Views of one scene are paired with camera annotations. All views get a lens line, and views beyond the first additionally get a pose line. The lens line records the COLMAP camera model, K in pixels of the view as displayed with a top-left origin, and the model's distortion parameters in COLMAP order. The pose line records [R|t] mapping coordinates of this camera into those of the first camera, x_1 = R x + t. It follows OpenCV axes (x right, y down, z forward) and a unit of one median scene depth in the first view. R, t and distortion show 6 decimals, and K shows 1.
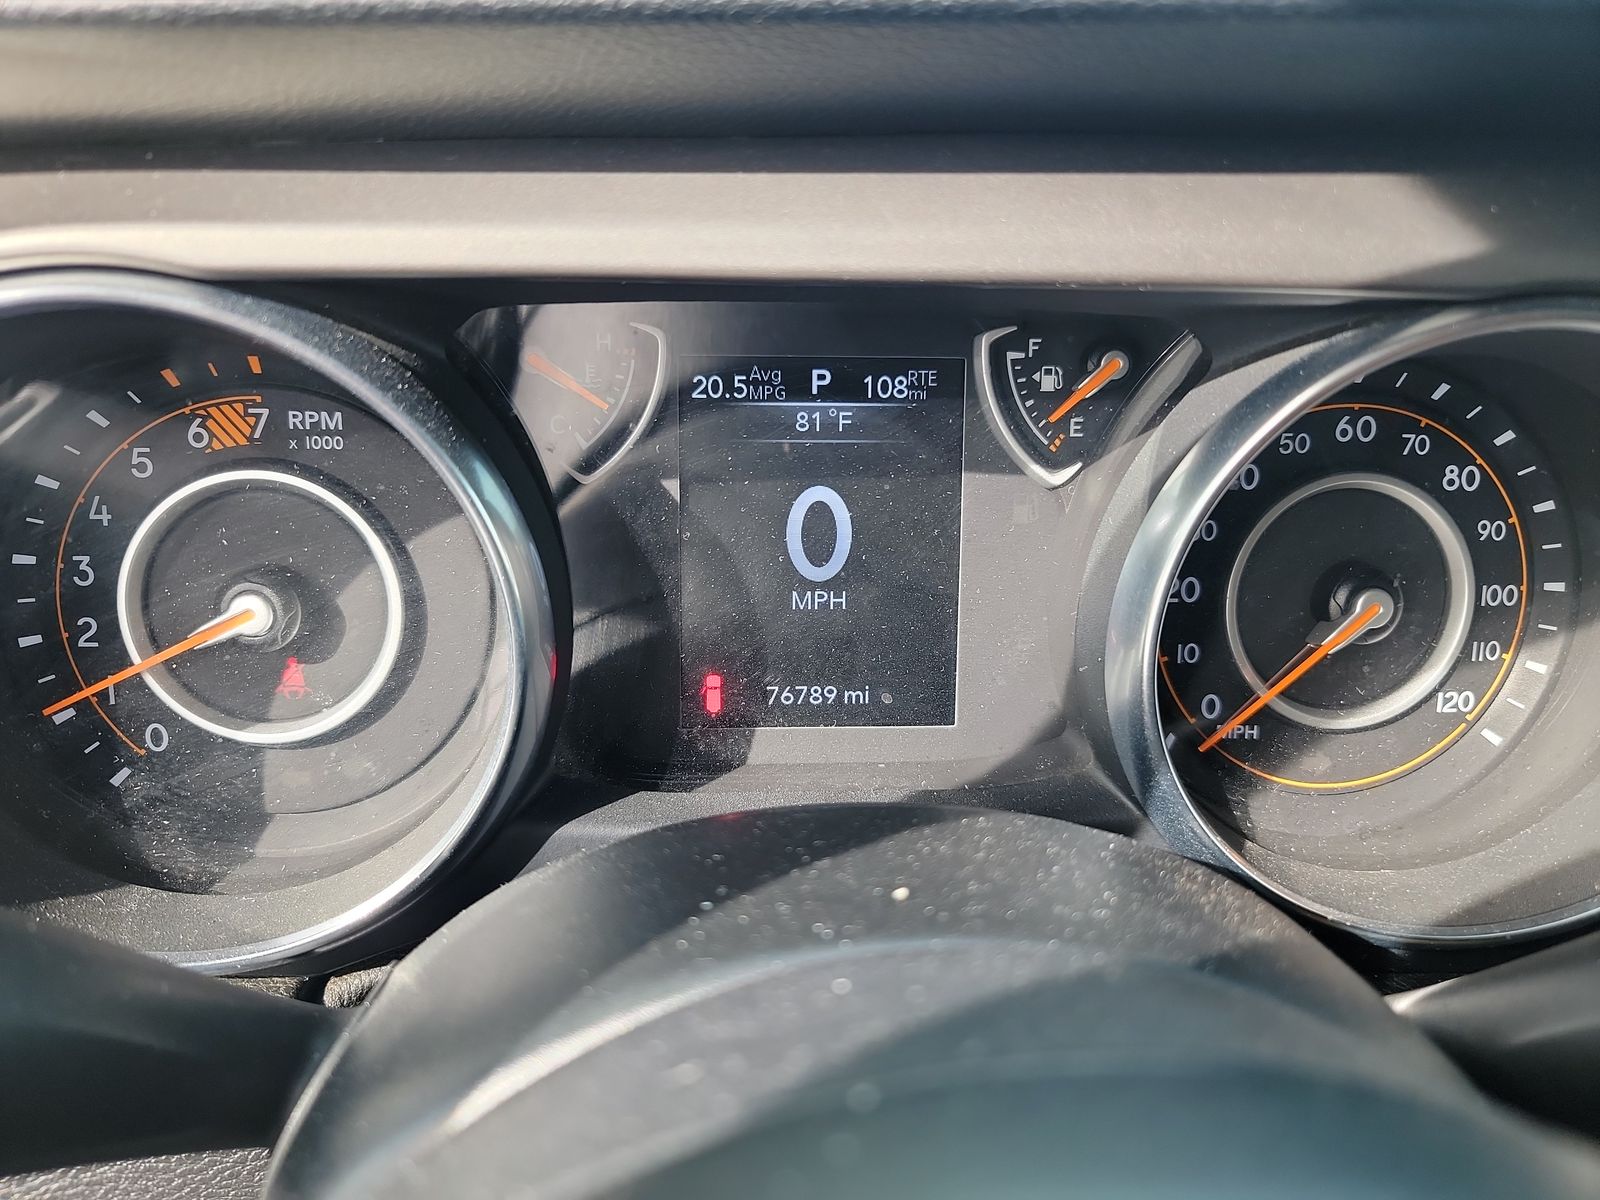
lens RADIAL K [[1162.6, 0, 804.6], [0, 1162.6, 594.6], [0, 0, 1]] dist [-0.001205, -0.012706]
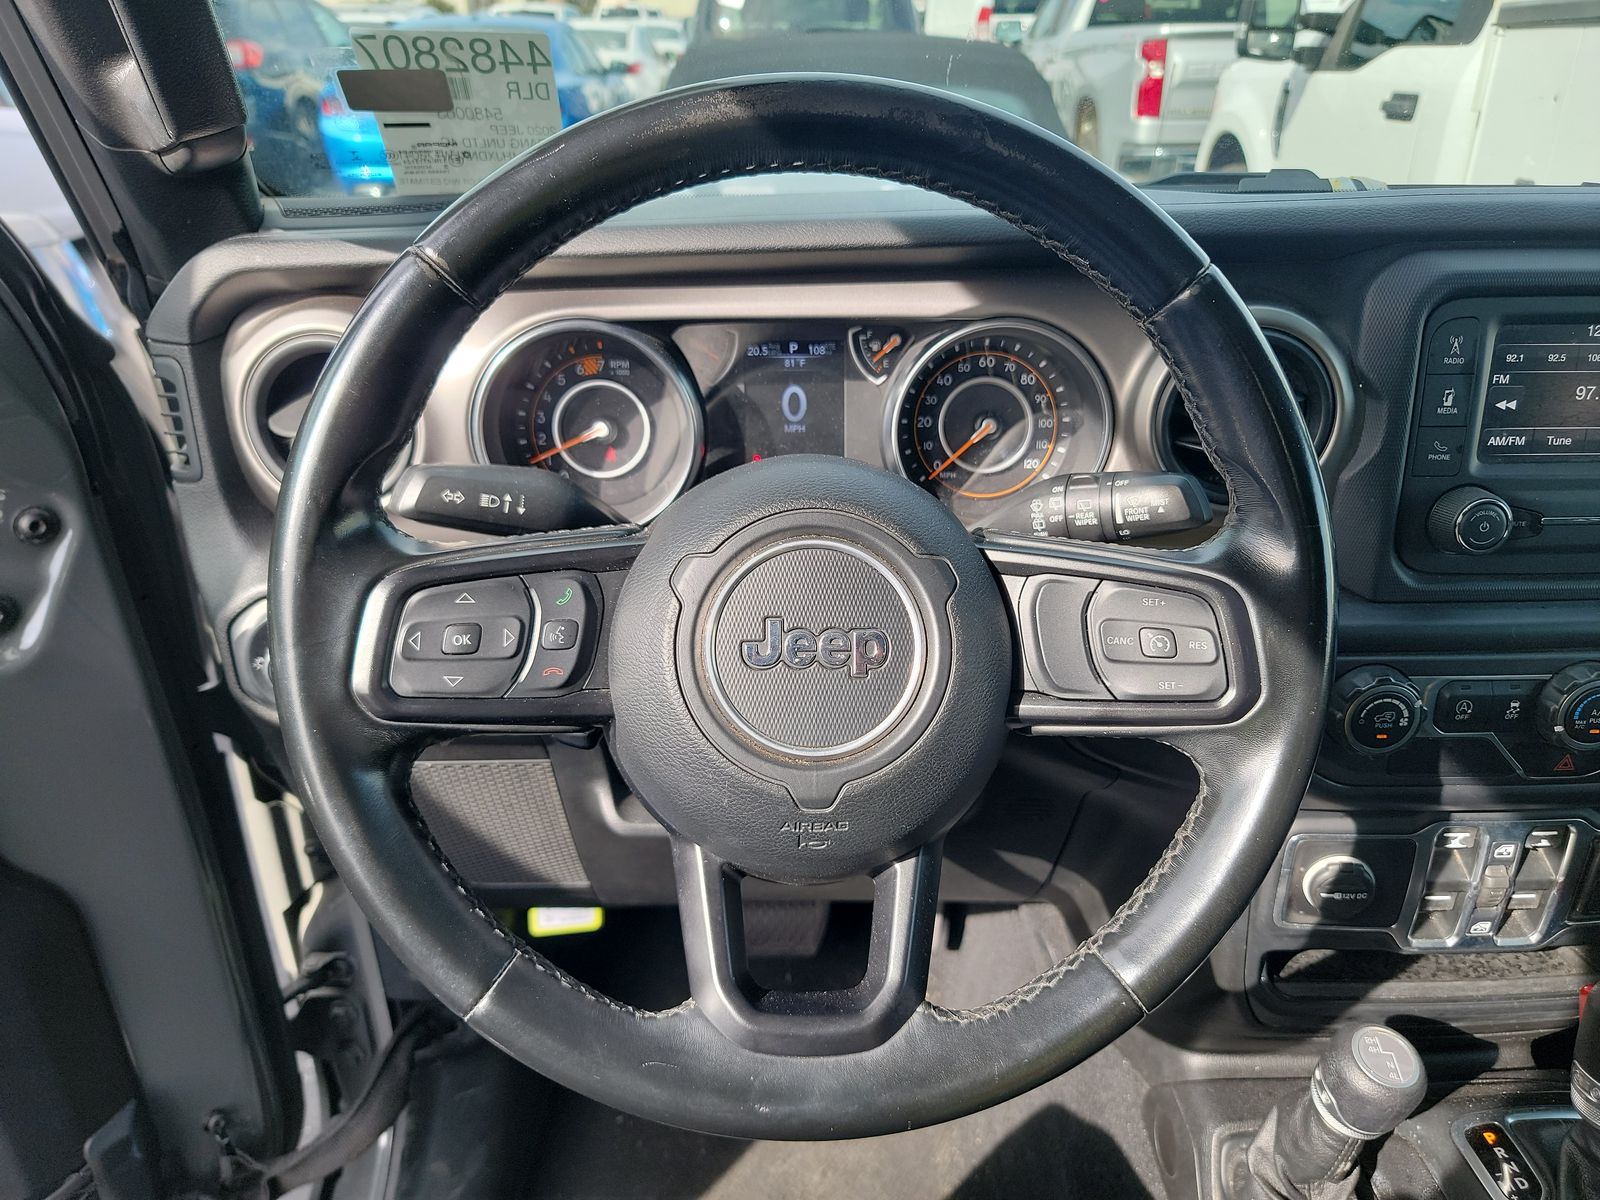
lens RADIAL K [[1162.6, 0, 797.4], [0, 1162.6, 597.1], [0, 0, 1]] dist [-0.001205, -0.012706]
pose [[0.997757, -0.003752, -0.066842, 0.209353], [0.004992, 0.999818, 0.018387, 0.367838], [0.066761, -0.018680, 0.997594, -1.819723]]
